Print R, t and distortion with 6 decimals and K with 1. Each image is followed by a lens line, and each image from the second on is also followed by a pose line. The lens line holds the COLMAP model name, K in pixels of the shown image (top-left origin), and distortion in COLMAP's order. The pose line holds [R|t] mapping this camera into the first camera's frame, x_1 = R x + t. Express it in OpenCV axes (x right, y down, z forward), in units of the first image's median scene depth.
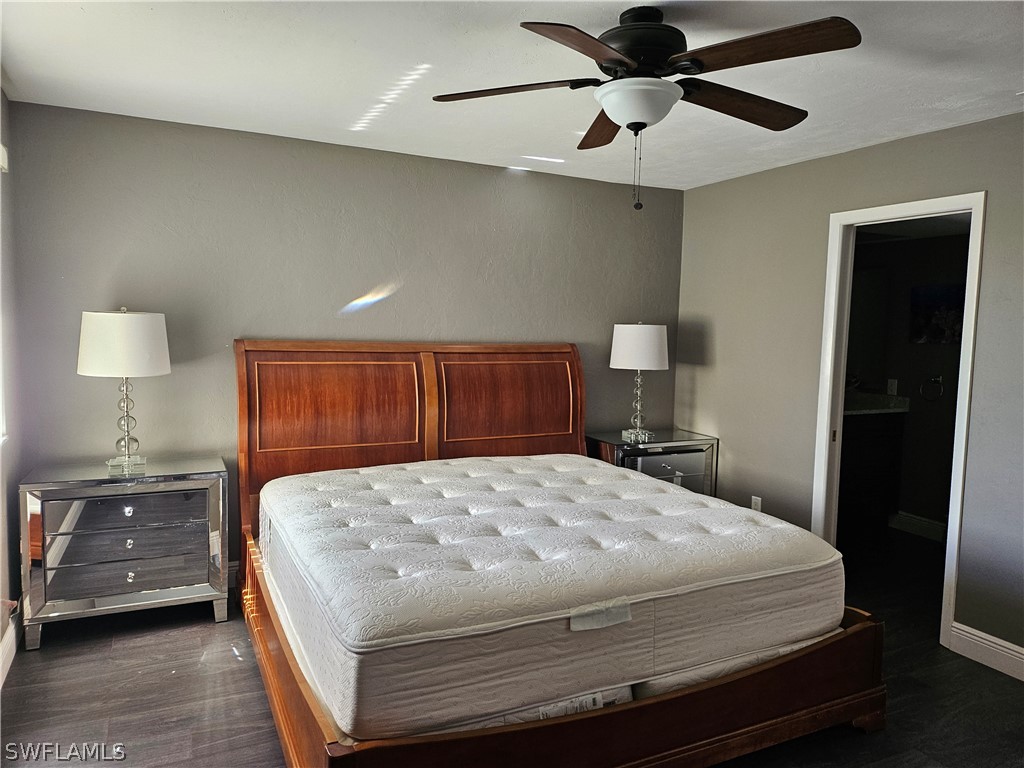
lens RADIAL K [[712.2, 0, 514.2], [0, 712.2, 403.7], [0, 0, 1]] dist [0.056585, 0.000033]
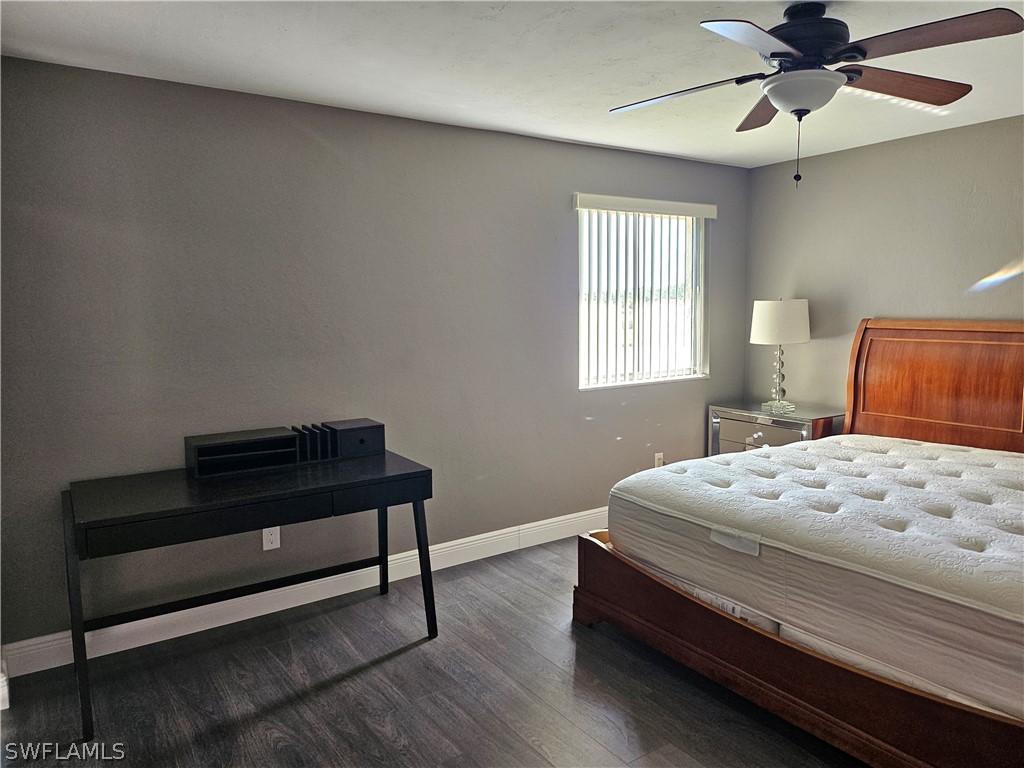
lens RADIAL K [[720.7, 0, 513.1], [0, 720.7, 382.1], [0, 0, 1]] dist [0.060916, -0.057753]
pose [[0.140546, 0.087393, -0.986210, 1.148939], [-0.098219, 0.992414, 0.073946, -0.024350], [0.985190, 0.086472, 0.148063, 0.379471]]
